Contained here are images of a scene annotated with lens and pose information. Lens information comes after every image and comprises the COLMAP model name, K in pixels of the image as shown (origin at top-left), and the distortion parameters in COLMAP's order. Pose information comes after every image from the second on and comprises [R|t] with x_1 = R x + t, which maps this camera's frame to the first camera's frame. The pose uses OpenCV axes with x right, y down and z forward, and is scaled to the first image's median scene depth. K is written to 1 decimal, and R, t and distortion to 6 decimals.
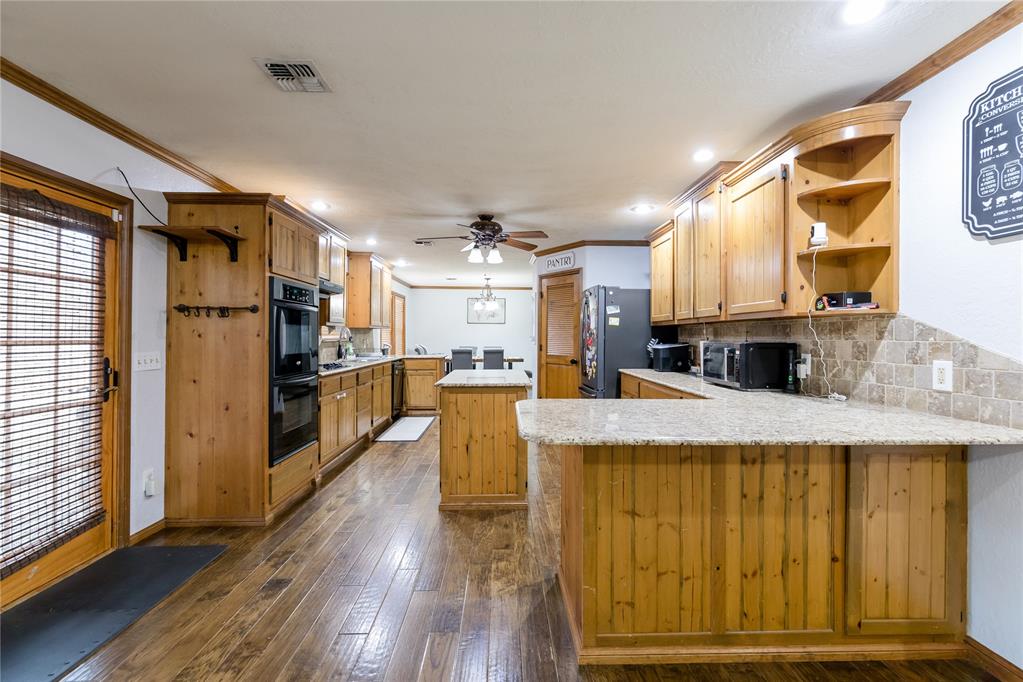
lens RADIAL K [[442.7, 0, 514.0], [0, 442.7, 336.5], [0, 0, 1]] dist [0.000317, -0.000044]
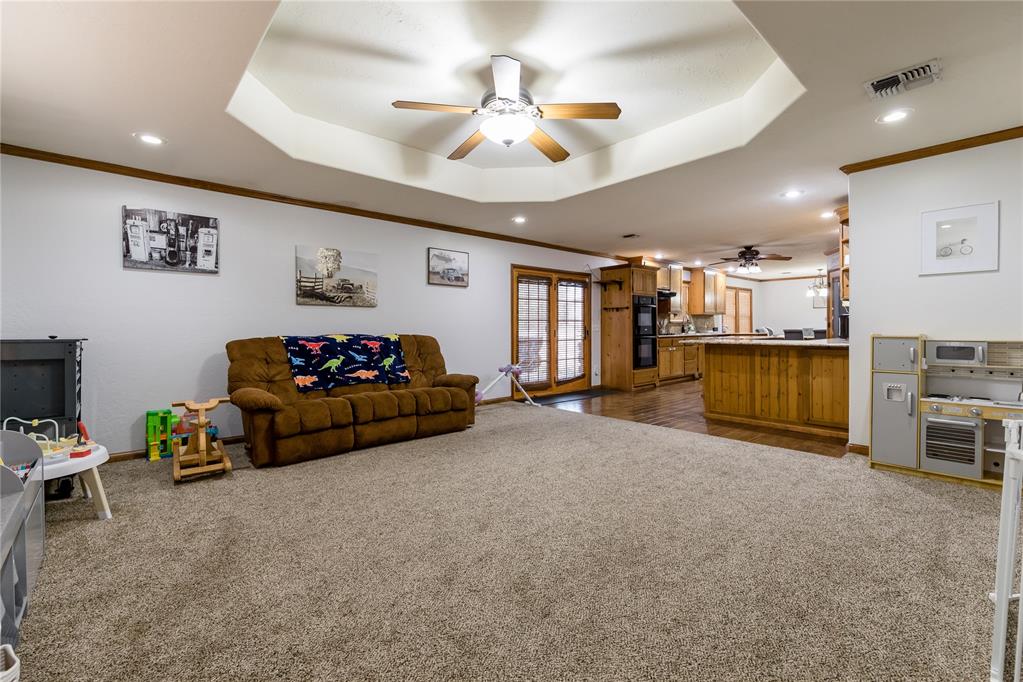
lens RADIAL K [[442.7, 0, 514.0], [0, 442.7, 336.5], [0, 0, 1]] dist [0.000317, -0.000044]
pose [[0.643448, 0.005901, -0.765467, 1.163044], [0.010996, 0.999796, 0.016950, 0.065344], [0.765411, -0.019324, 0.643252, -1.414664]]
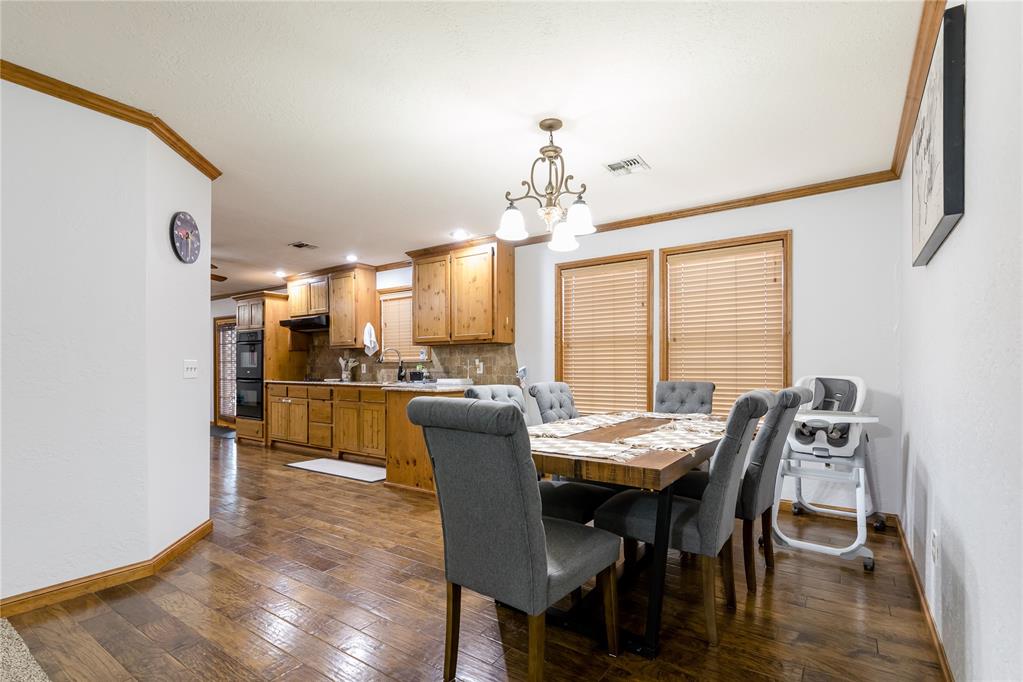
lens RADIAL K [[486.5, 0, 507.9], [0, 486.5, 368.6], [0, 0, 1]] dist [-0.000617, -0.000054]
pose [[-0.600659, -0.002186, -0.799503, 0.723455], [-0.002439, 0.999997, -0.000902, 0.062474], [0.799502, 0.001408, -0.600662, 4.317609]]
